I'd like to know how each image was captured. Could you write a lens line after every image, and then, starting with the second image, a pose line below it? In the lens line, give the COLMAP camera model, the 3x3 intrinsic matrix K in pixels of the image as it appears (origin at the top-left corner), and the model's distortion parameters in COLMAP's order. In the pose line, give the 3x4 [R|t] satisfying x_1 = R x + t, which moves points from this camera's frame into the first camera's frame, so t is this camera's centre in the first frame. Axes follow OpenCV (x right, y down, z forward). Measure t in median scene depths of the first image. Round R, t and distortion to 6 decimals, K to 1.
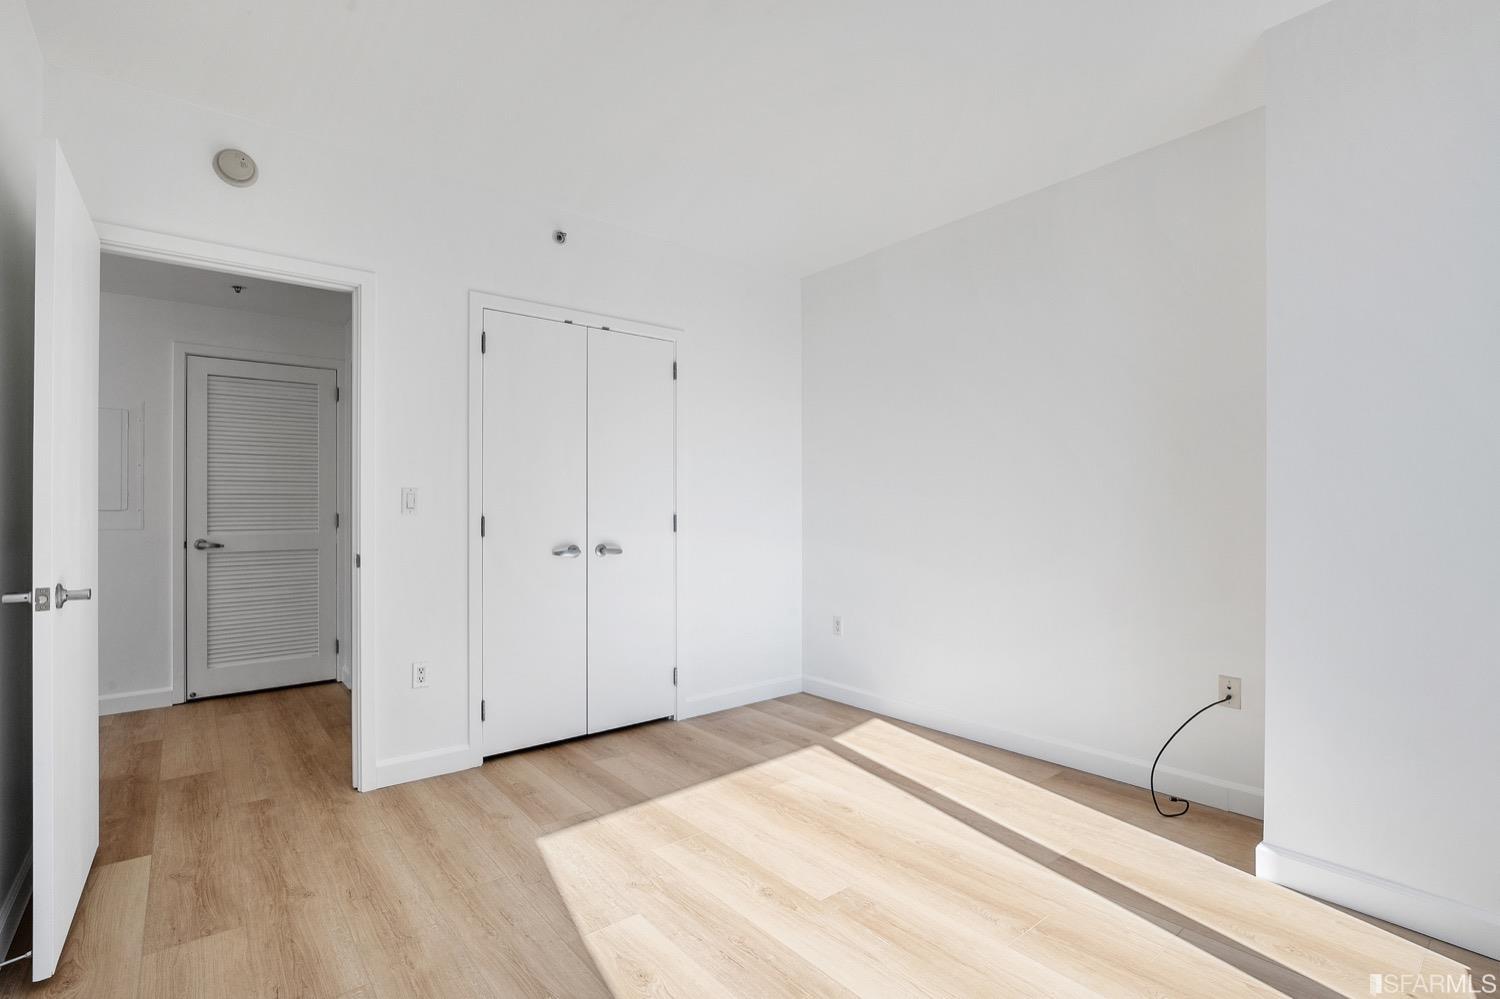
lens RADIAL K [[694.5, 0, 750.7], [0, 694.5, 509.1], [0, 0, 1]] dist [-0.023004, 0.001185]
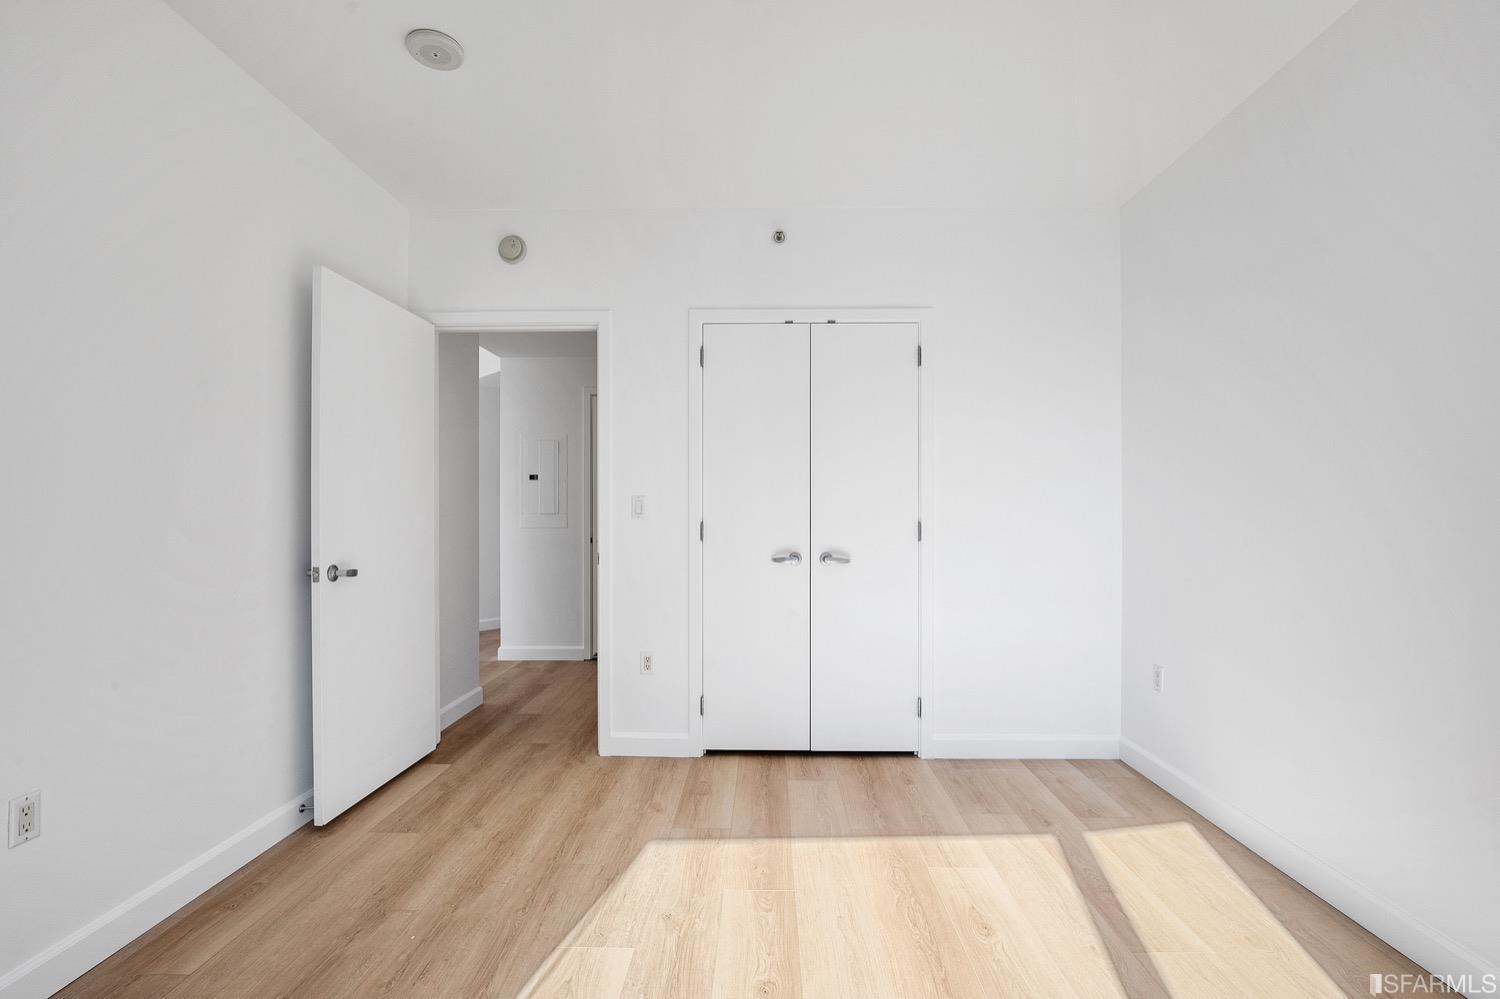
lens RADIAL K [[694.5, 0, 750.7], [0, 694.5, 509.1], [0, 0, 1]] dist [-0.023004, 0.001185]
pose [[0.758989, 0.002208, -0.651100, 0.379504], [-0.003124, 0.999995, -0.000251, -0.008240], [0.651096, 0.002224, 0.758992, 0.260171]]
